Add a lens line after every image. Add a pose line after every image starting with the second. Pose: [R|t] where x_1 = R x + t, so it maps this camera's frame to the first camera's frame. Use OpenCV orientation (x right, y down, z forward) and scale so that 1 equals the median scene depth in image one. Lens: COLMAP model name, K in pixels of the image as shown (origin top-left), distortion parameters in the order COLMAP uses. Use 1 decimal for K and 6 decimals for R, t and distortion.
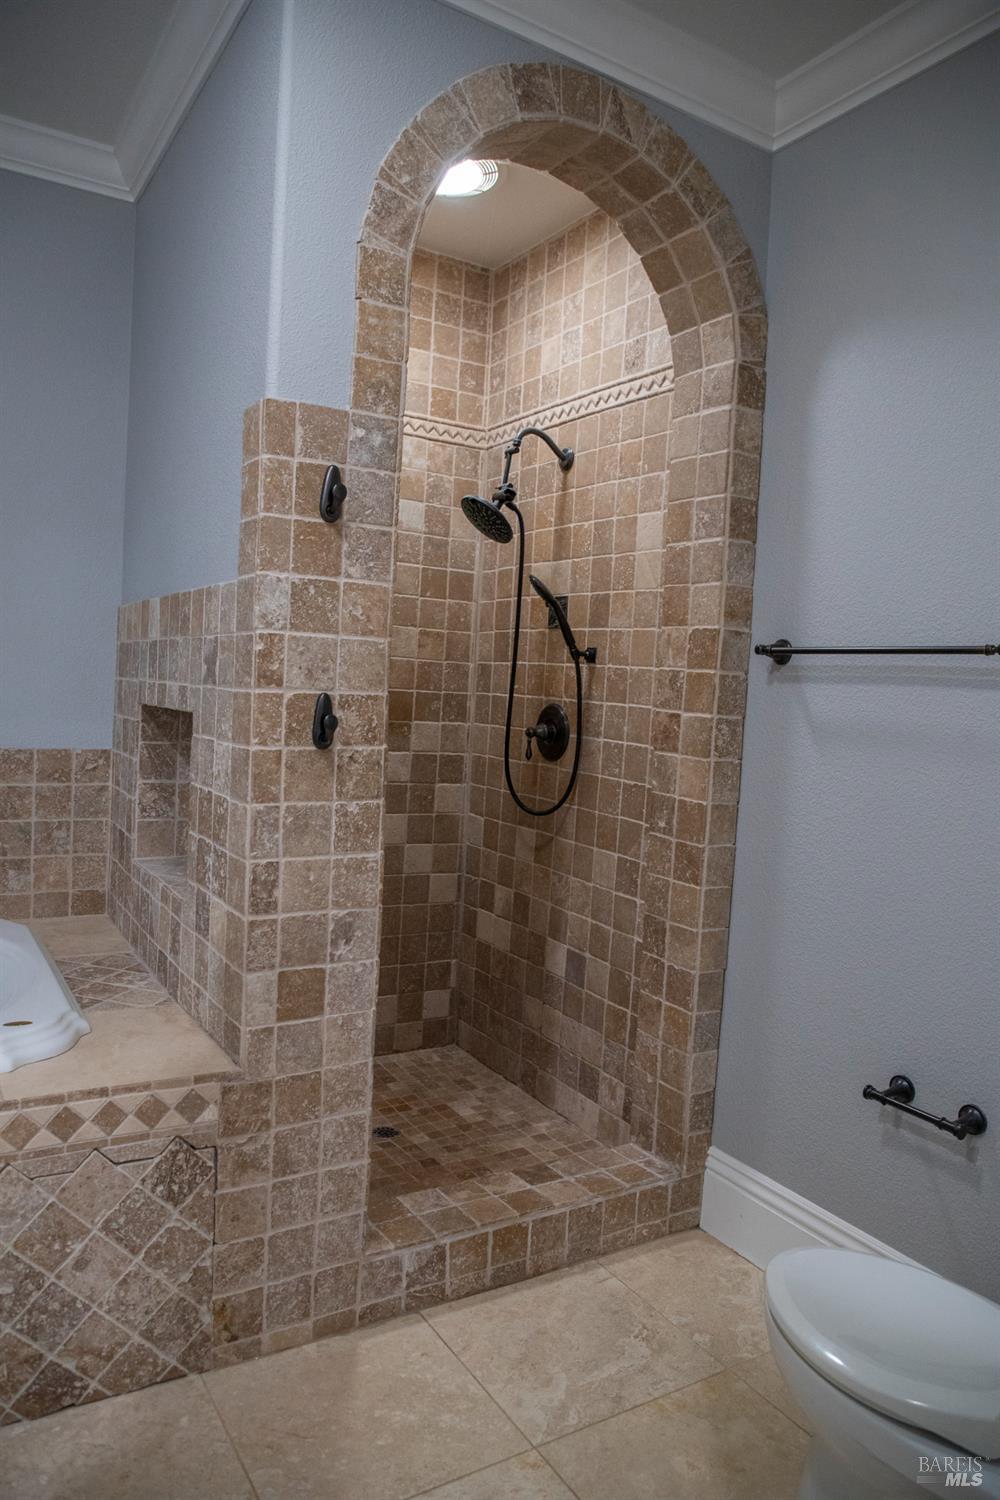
lens RADIAL K [[1030.9, 0, 500.0], [0, 1030.9, 750.0], [0, 0, 1]] dist [-0.075567, 0.040687]
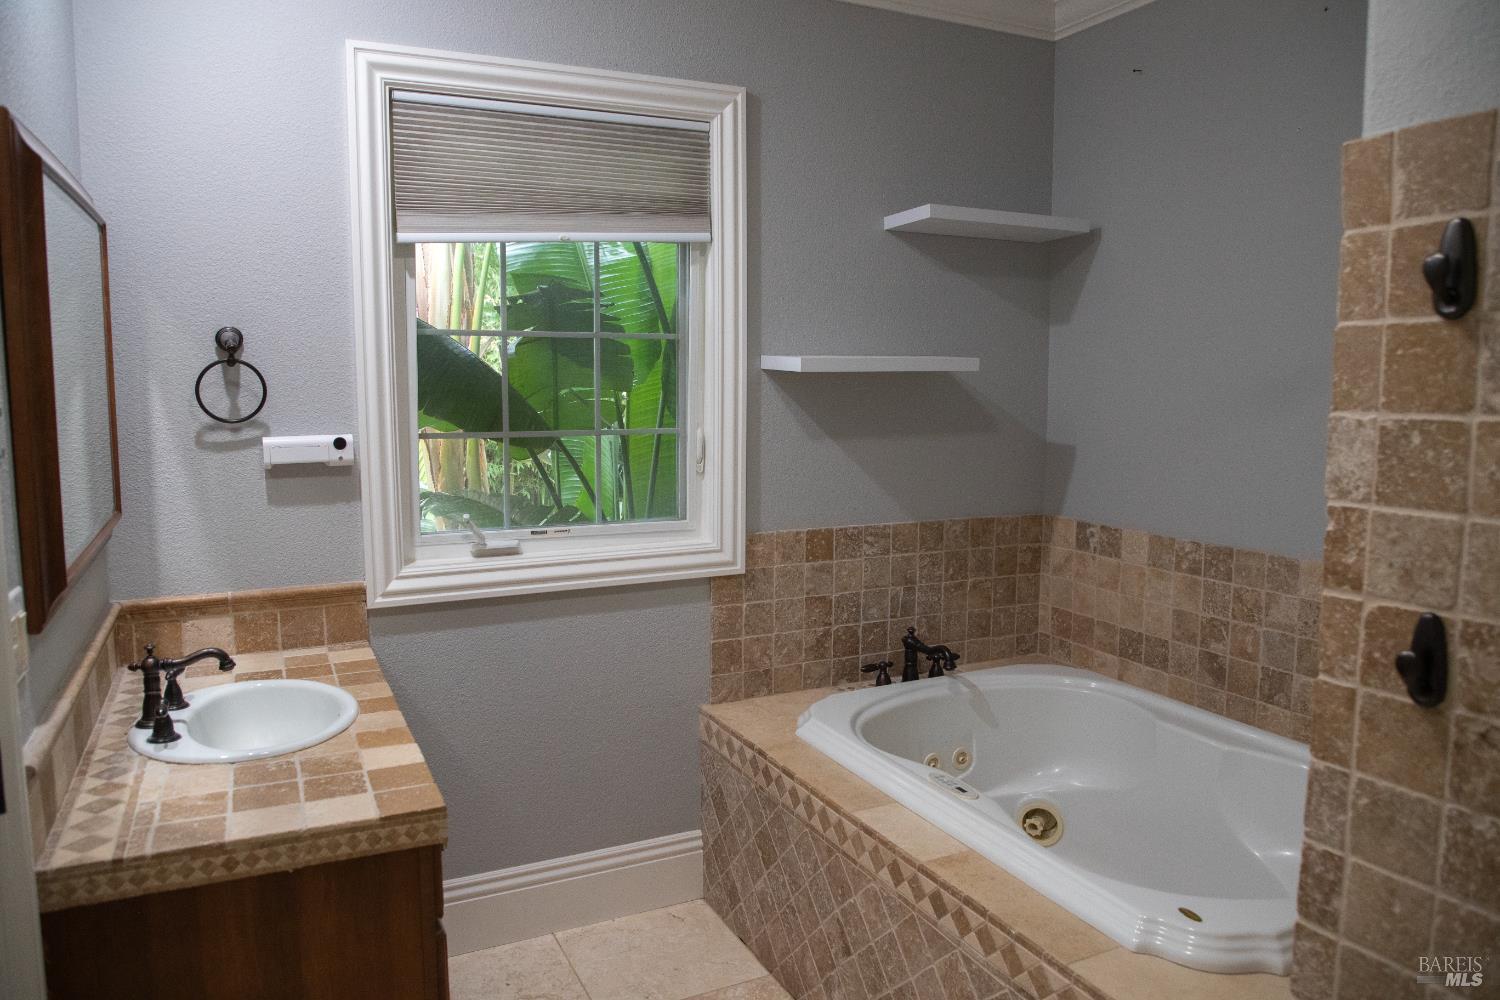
lens RADIAL K [[1030.9, 0, 746.0], [0, 1030.9, 491.2], [0, 0, 1]] dist [-0.075567, 0.040687]
pose [[-0.084184, 0.060729, -0.994598, 0.431497], [-0.063711, 0.995771, 0.066193, -0.139248], [0.994411, 0.068939, -0.079959, 0.663822]]
